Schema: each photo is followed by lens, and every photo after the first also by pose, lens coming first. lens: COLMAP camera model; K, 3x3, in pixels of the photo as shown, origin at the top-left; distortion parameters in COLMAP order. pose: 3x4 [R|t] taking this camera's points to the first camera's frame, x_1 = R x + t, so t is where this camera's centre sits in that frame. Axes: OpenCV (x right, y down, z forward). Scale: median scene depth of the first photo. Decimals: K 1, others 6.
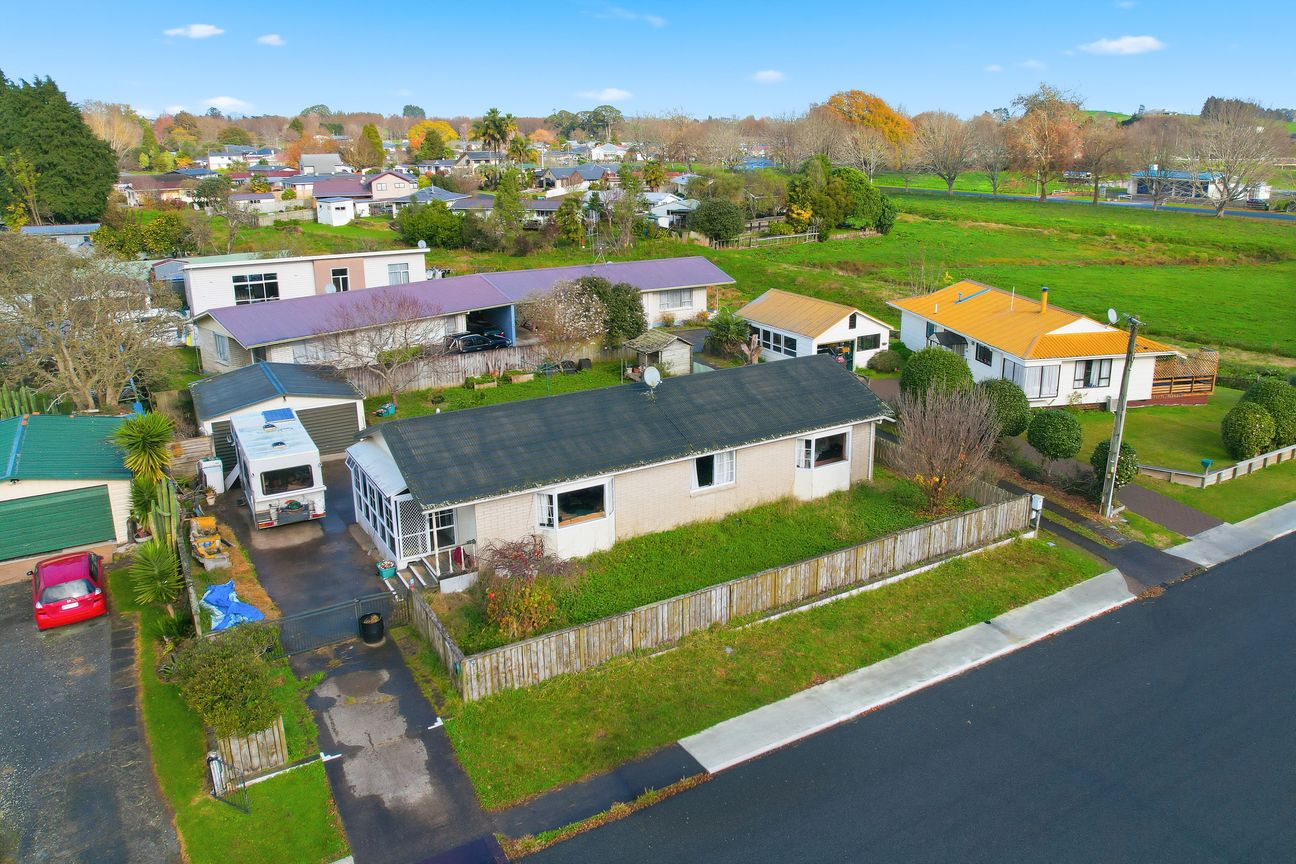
lens RADIAL K [[910.6, 0, 702.0], [0, 910.6, 427.2], [0, 0, 1]] dist [-0.049753, -0.001332]
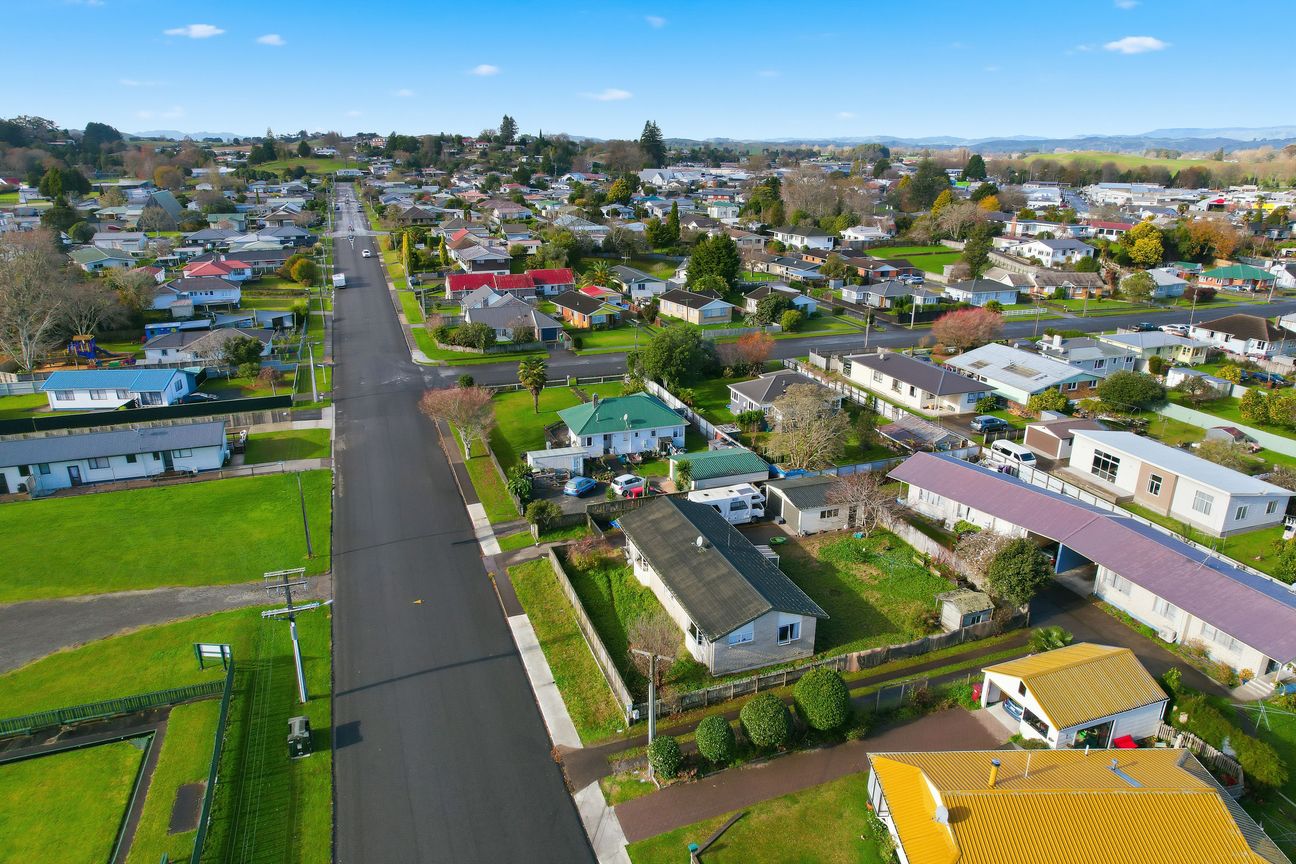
lens RADIAL K [[809.2, 0, 660.2], [0, 809.2, 452.2], [0, 0, 1]] dist [-0.084792, 0.074392]
pose [[-0.184711, 0.333977, -0.924306, 1.564208], [-0.323656, 0.867354, 0.378078, -0.885710], [0.927970, 0.368993, -0.052117, 0.981116]]
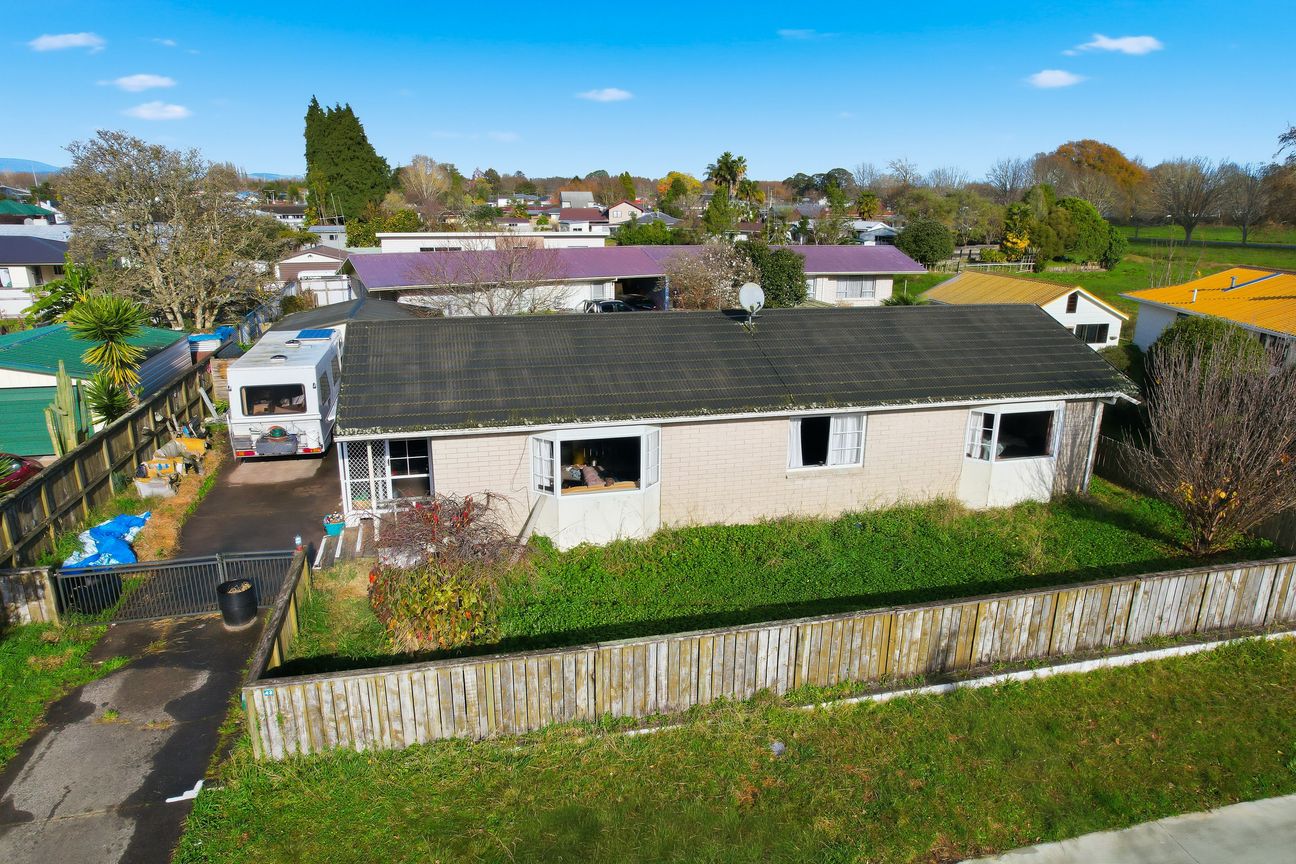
lens RADIAL K [[809.2, 0, 660.2], [0, 809.2, 452.2], [0, 0, 1]] dist [-0.084792, 0.074392]
pose [[0.952566, 0.100656, -0.287204, 0.065336], [-0.101648, 0.994754, 0.011496, 0.061646], [0.286854, 0.018243, 0.957801, 0.430583]]
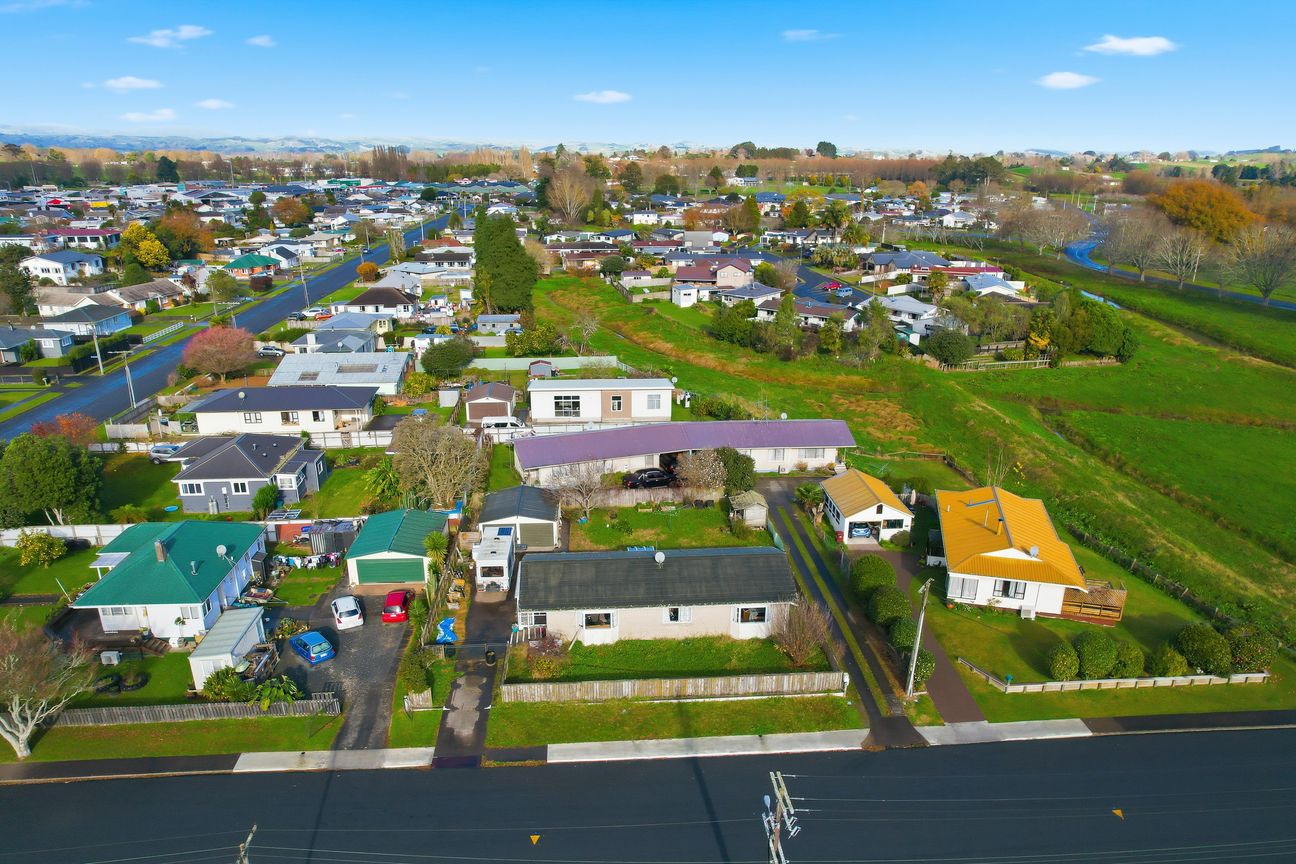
lens RADIAL K [[809.2, 0, 660.2], [0, 809.2, 452.2], [0, 0, 1]] dist [-0.084792, 0.074392]
pose [[0.888015, 0.152271, -0.433871, 0.668313], [-0.143737, 0.988215, 0.052633, -0.375467], [0.436772, 0.015625, 0.899437, -0.534054]]
